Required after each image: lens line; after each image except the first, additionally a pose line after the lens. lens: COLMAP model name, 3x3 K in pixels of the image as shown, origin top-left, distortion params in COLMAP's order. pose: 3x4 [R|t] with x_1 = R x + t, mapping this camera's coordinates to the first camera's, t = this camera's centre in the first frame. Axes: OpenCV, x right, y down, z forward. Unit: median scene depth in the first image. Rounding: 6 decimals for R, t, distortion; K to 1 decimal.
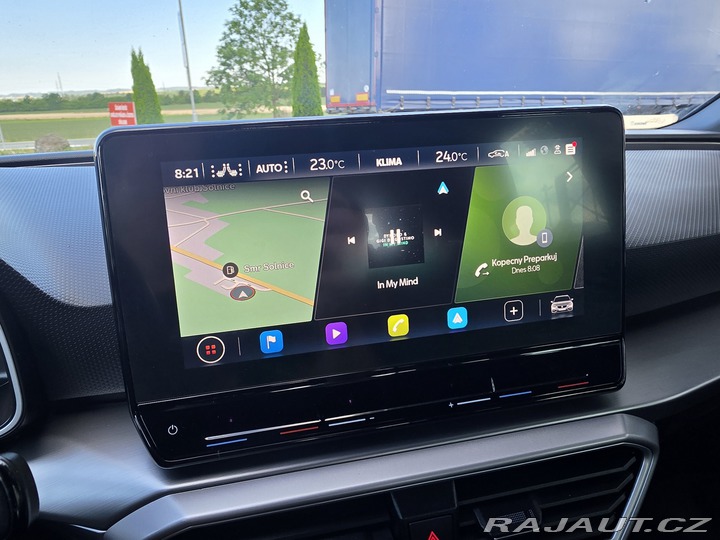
lens RADIAL K [[503.4, 0, 315.0], [0, 503.4, 272.3], [0, 0, 1]] dist [0.020861, -0.024080]
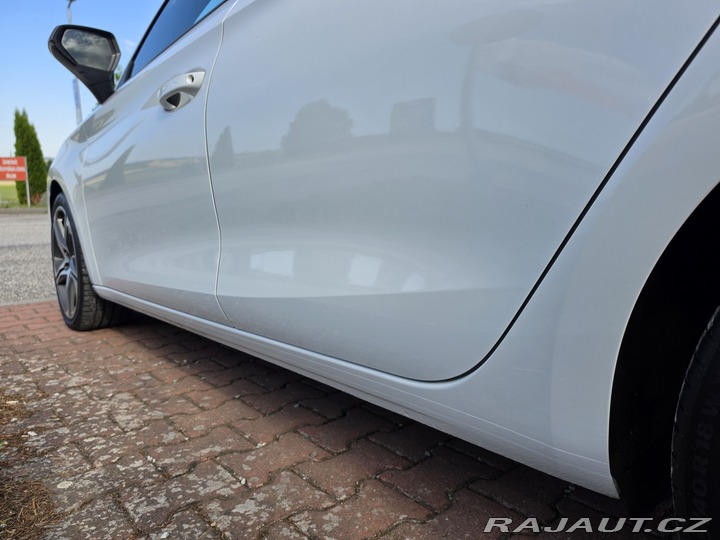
lens RADIAL K [[503.4, 0, 362.4], [0, 503.4, 277.1], [0, 0, 1]] dist [0.020861, -0.024080]
pose [[0.945233, -0.024716, 0.325460, -0.039326], [0.068473, 0.989956, -0.123686, 0.066635], [-0.319134, 0.139197, 0.937431, -0.128977]]
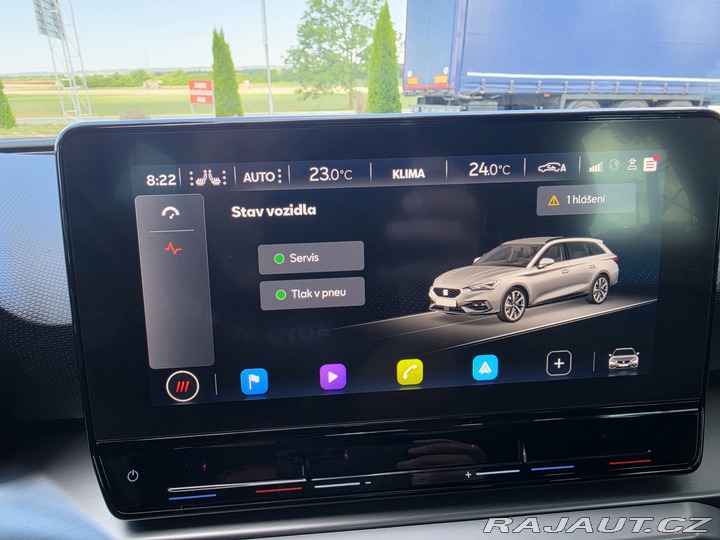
lens RADIAL K [[503.4, 0, 323.2], [0, 503.4, 270.4], [0, 0, 1]] dist [0.020861, -0.024080]
pose [[0.991541, 0.061996, -0.114034, 0.001954], [-0.058438, 0.997702, 0.034285, -0.001449], [0.115897, -0.027331, 0.992885, 0.003036]]
